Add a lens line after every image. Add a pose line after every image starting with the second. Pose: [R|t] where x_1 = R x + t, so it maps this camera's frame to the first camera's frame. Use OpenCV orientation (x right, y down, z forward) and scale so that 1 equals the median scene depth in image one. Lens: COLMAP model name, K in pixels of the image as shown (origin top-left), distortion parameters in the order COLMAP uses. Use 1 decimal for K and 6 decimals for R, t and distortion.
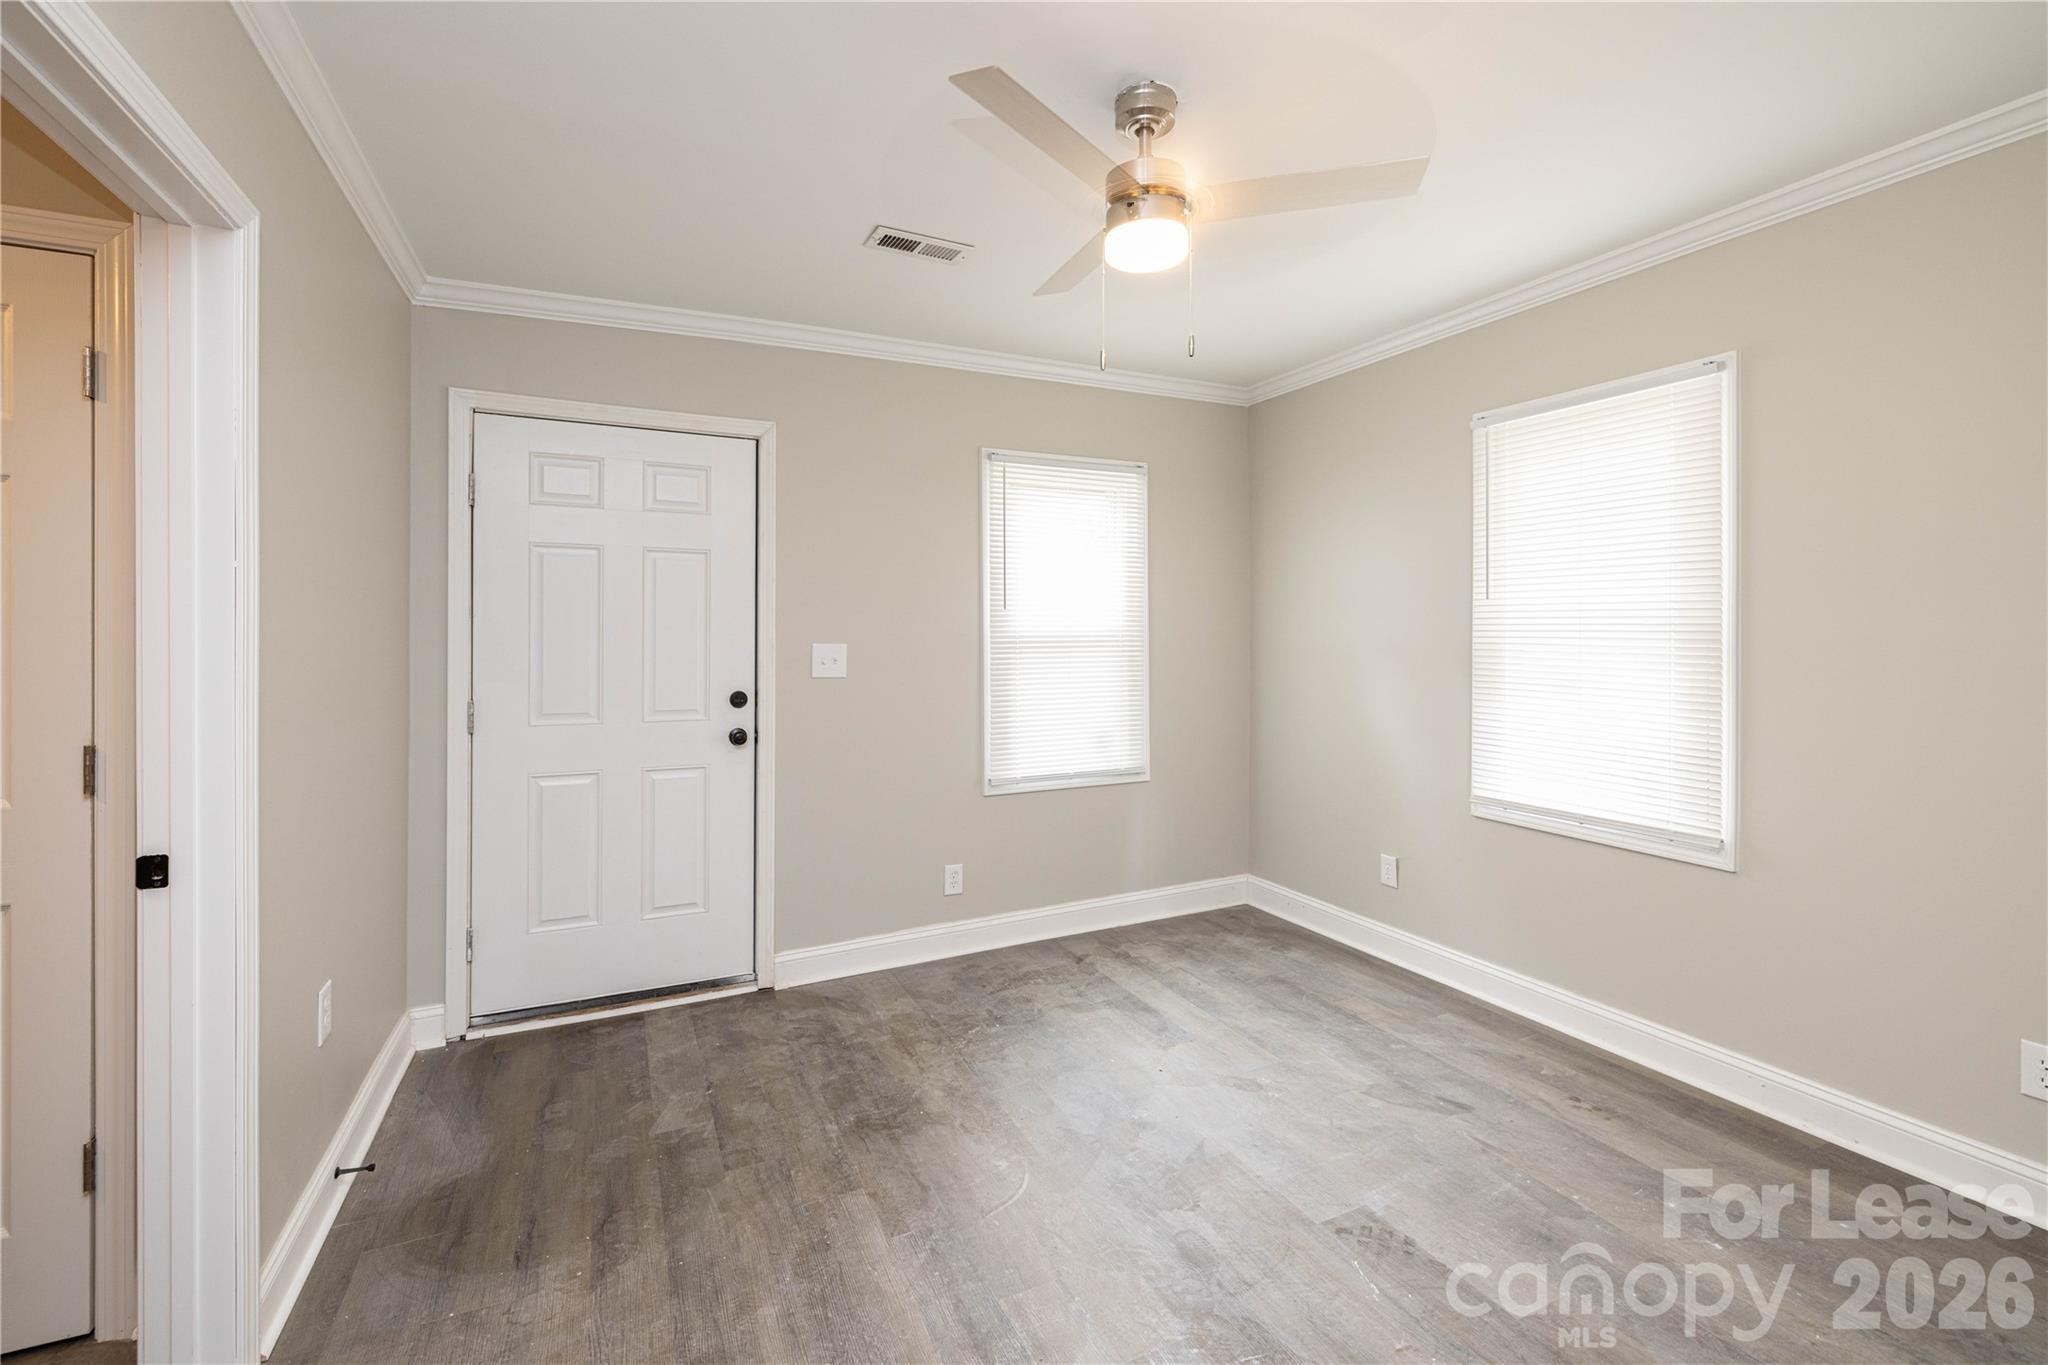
lens RADIAL K [[910.5, 0, 1030.8], [0, 910.5, 646.1], [0, 0, 1]] dist [-0.000198, 0.000027]
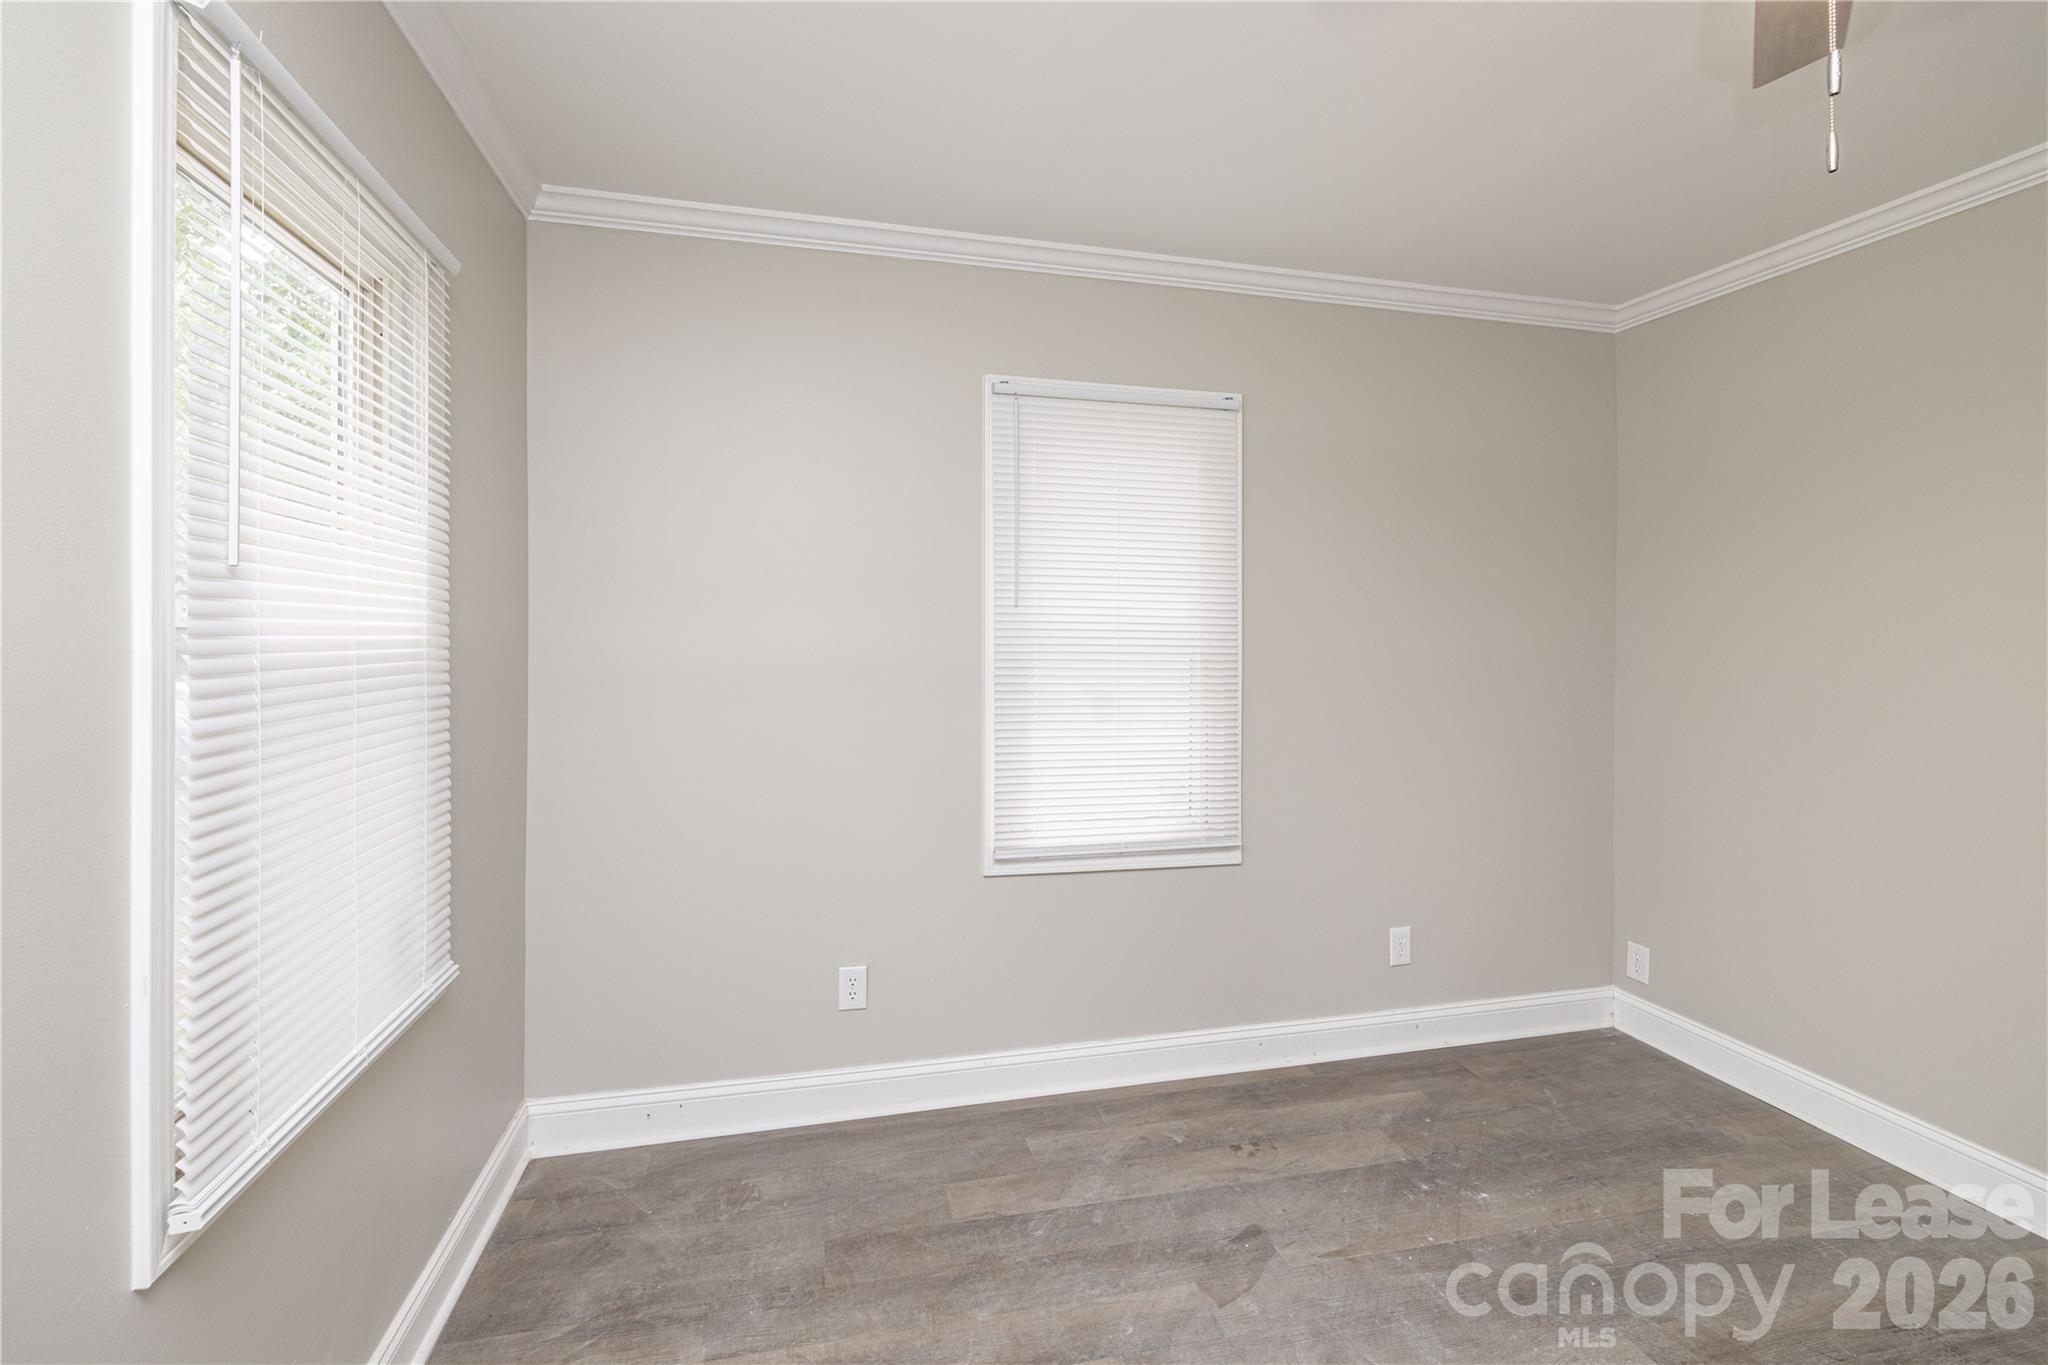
lens RADIAL K [[910.5, 0, 1030.8], [0, 910.5, 646.1], [0, 0, 1]] dist [-0.000198, 0.000027]
pose [[0.222494, -0.001151, 0.974933, -0.303106], [0.015765, 0.999873, -0.002418, -0.008087], [-0.974807, 0.015908, 0.222484, 0.876936]]
